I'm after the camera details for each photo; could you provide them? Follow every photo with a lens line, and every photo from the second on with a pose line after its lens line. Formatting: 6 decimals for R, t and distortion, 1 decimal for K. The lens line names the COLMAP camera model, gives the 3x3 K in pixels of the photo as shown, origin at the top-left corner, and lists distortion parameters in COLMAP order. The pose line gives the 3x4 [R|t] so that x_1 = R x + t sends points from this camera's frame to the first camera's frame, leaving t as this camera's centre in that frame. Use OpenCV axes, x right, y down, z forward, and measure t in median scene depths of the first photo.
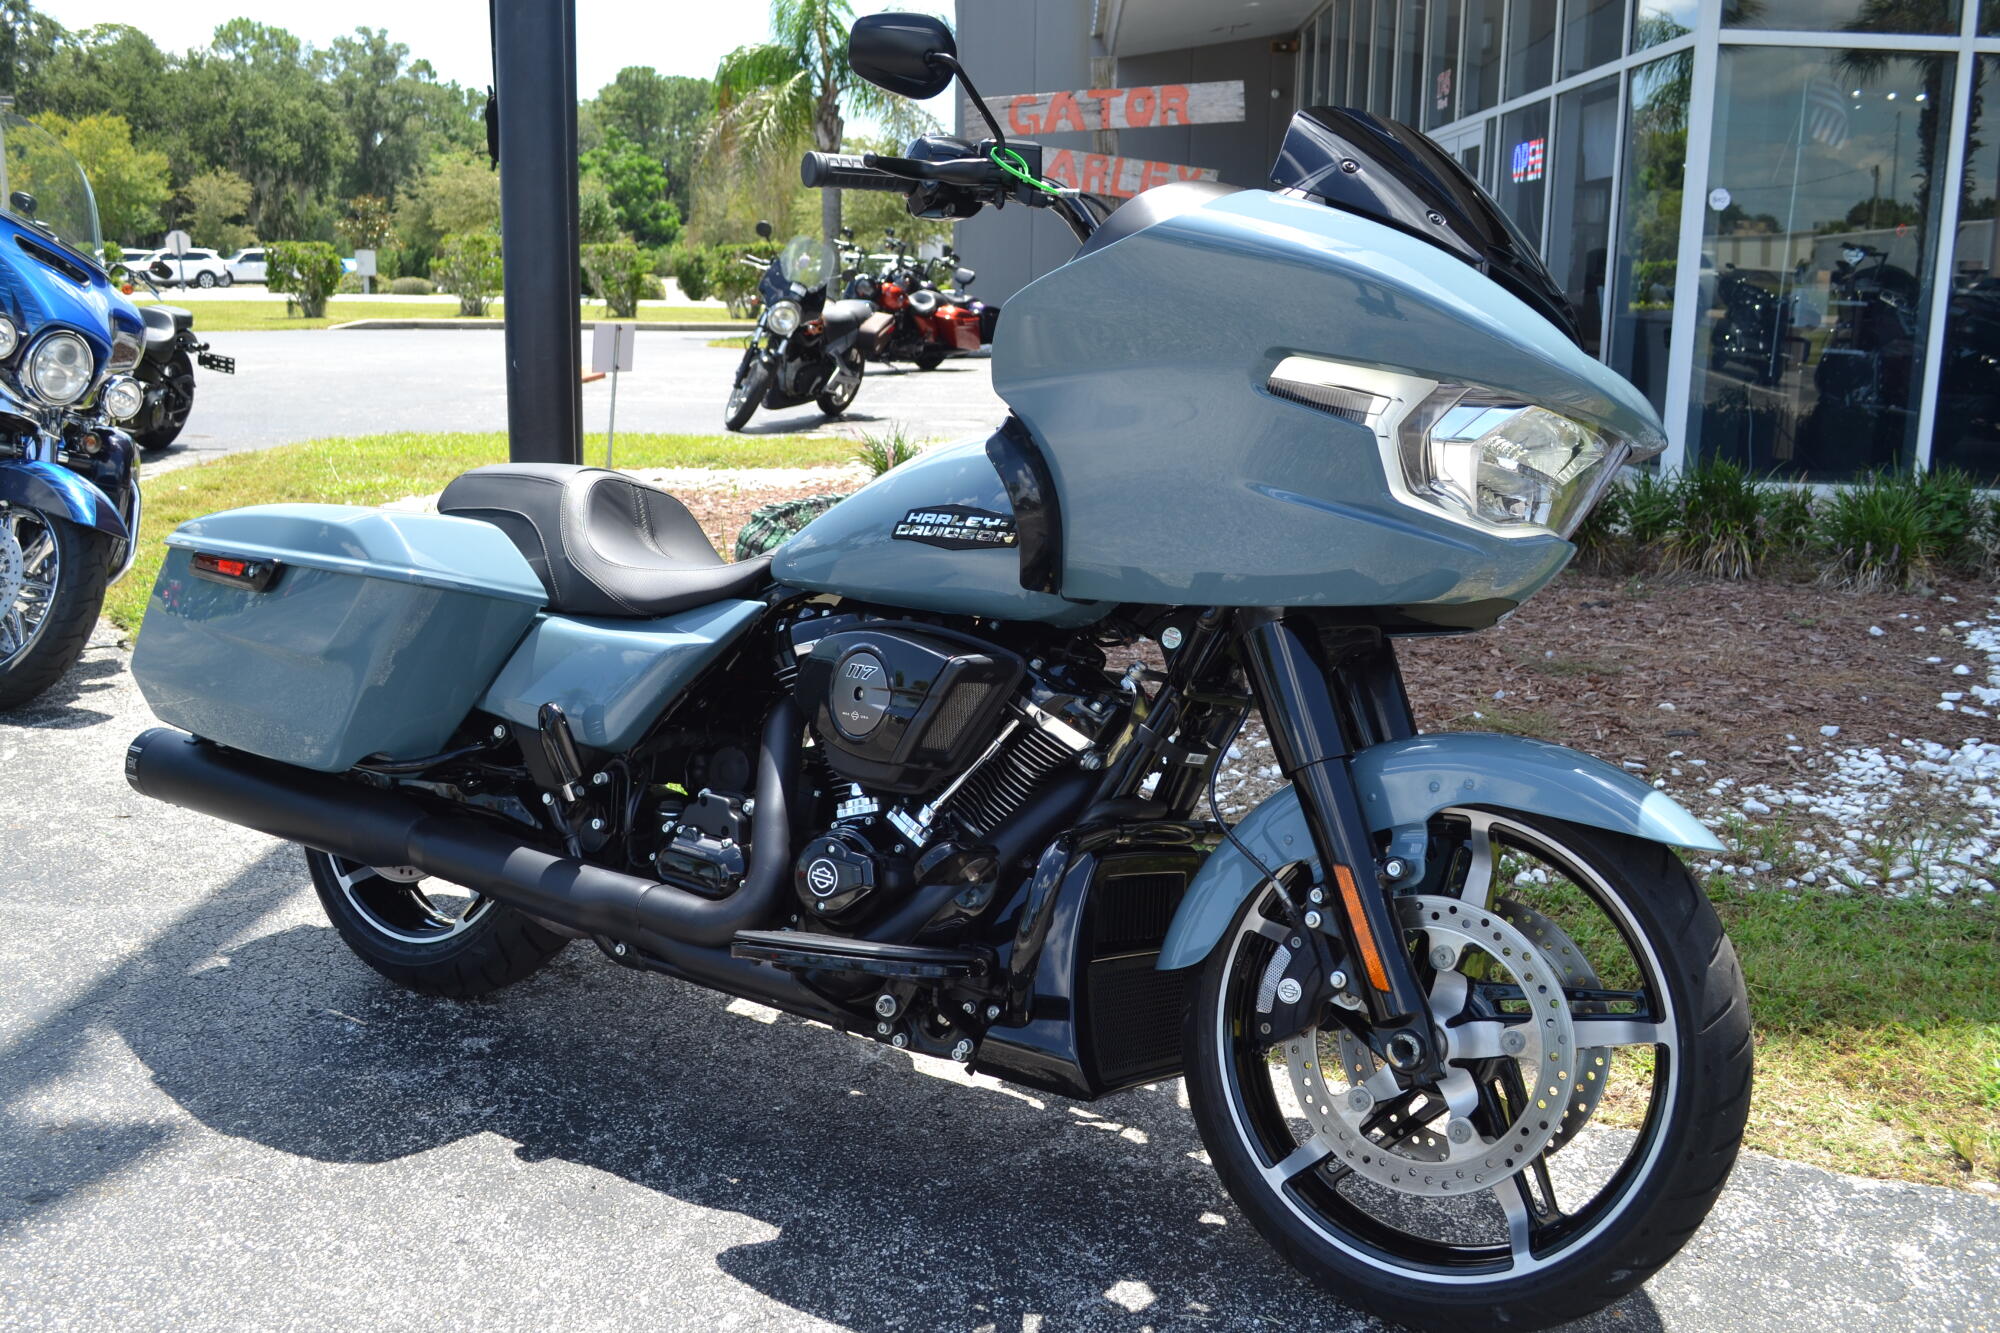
lens RADIAL K [[1897.8, 0, 1009.0], [0, 1897.8, 654.9], [0, 0, 1]] dist [-0.065866, 0.000000]
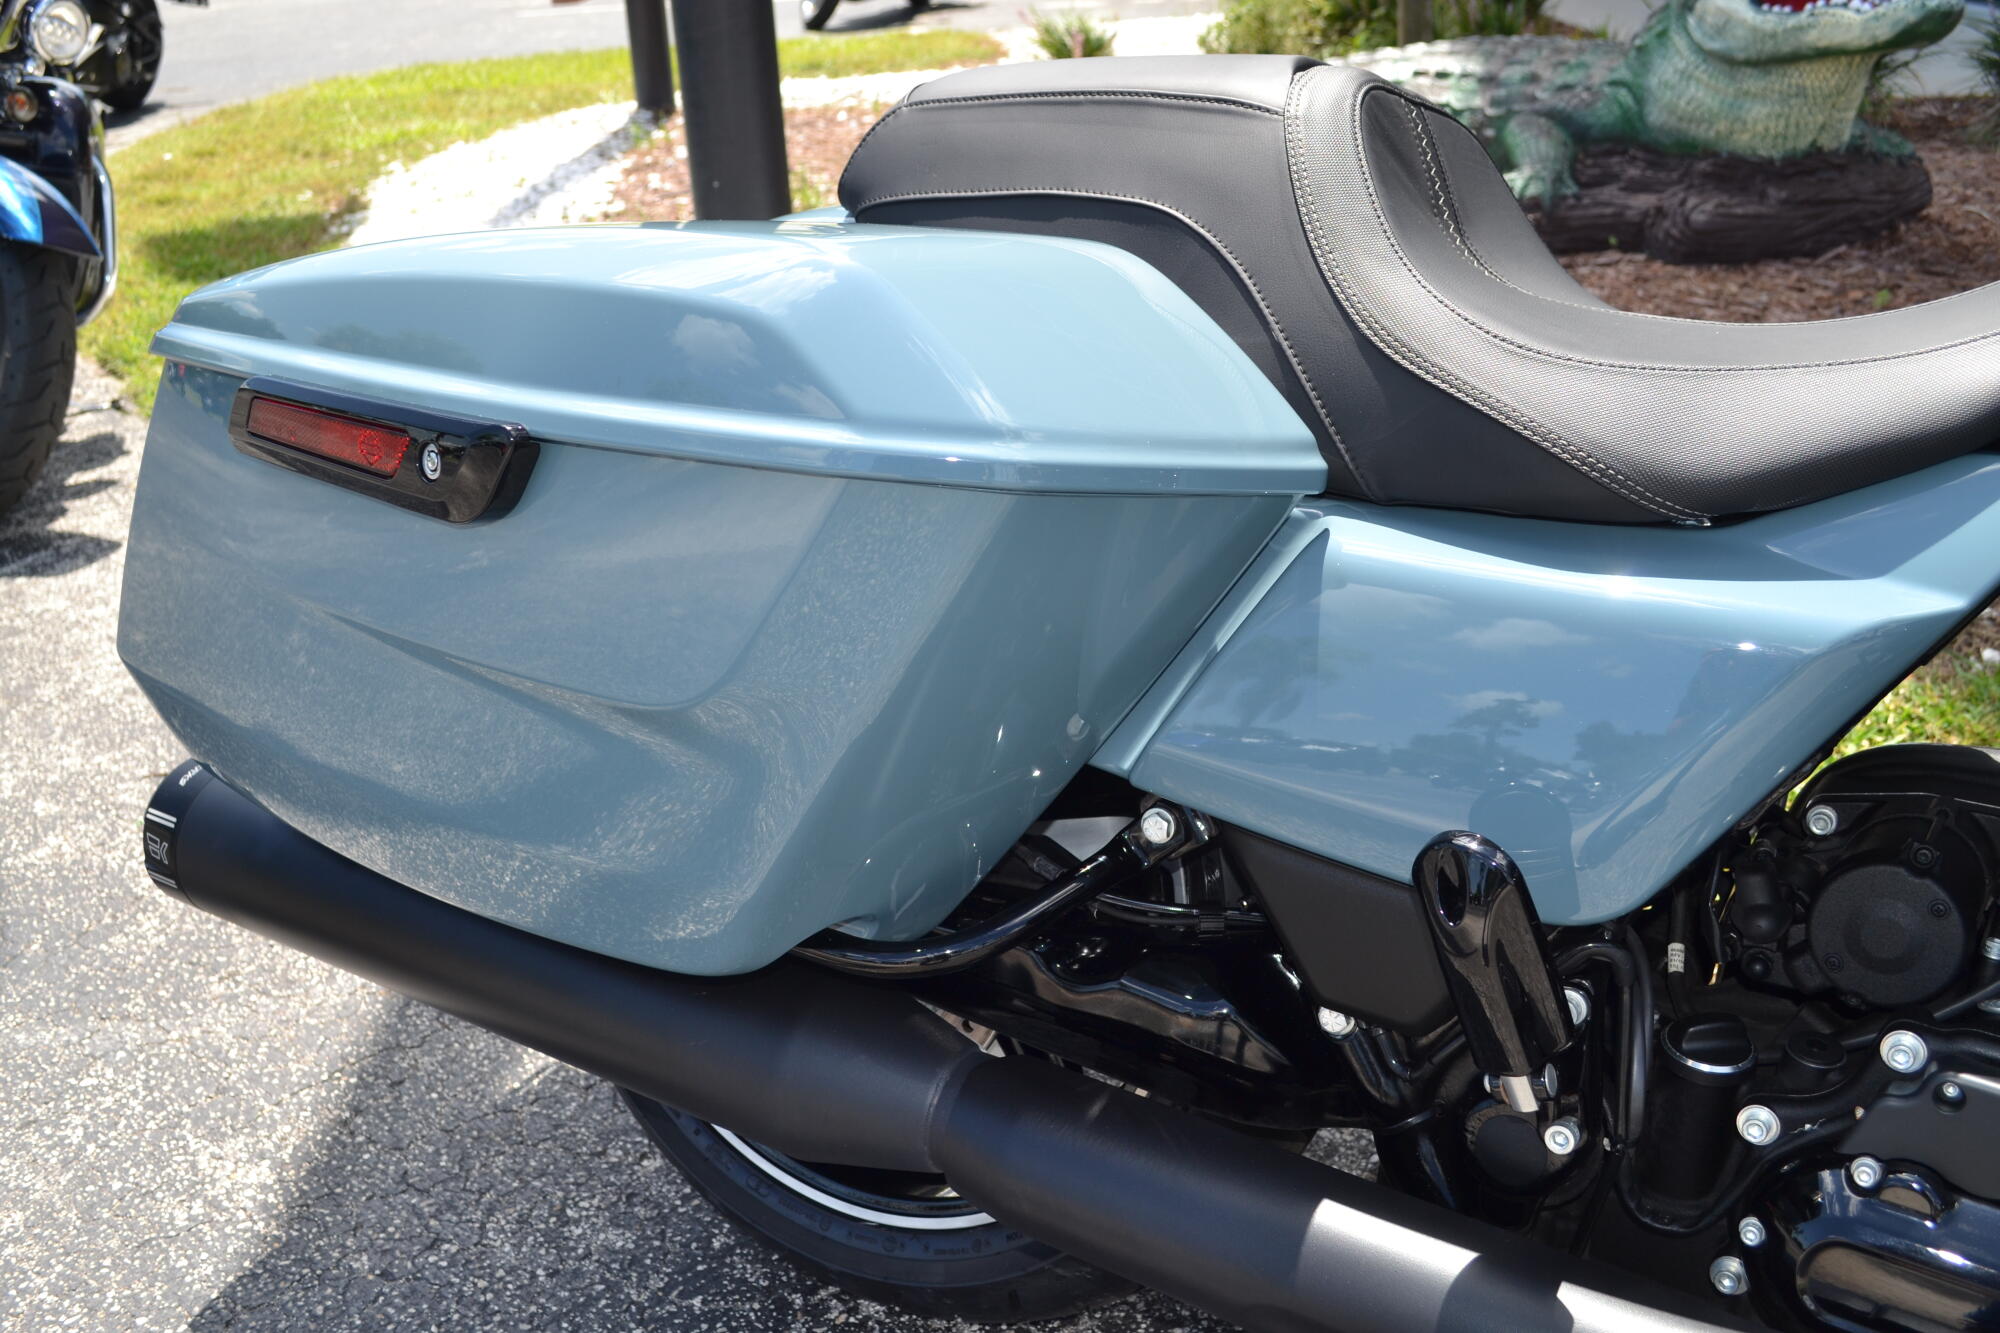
lens RADIAL K [[1897.8, 0, 988.1], [0, 1897.8, 689.1], [0, 0, 1]] dist [-0.065866, 0.000000]
pose [[0.997591, -0.061873, -0.031359, -0.151635], [0.067271, 0.973223, 0.219801, -0.035538], [0.016920, -0.221381, 0.975041, 0.337953]]
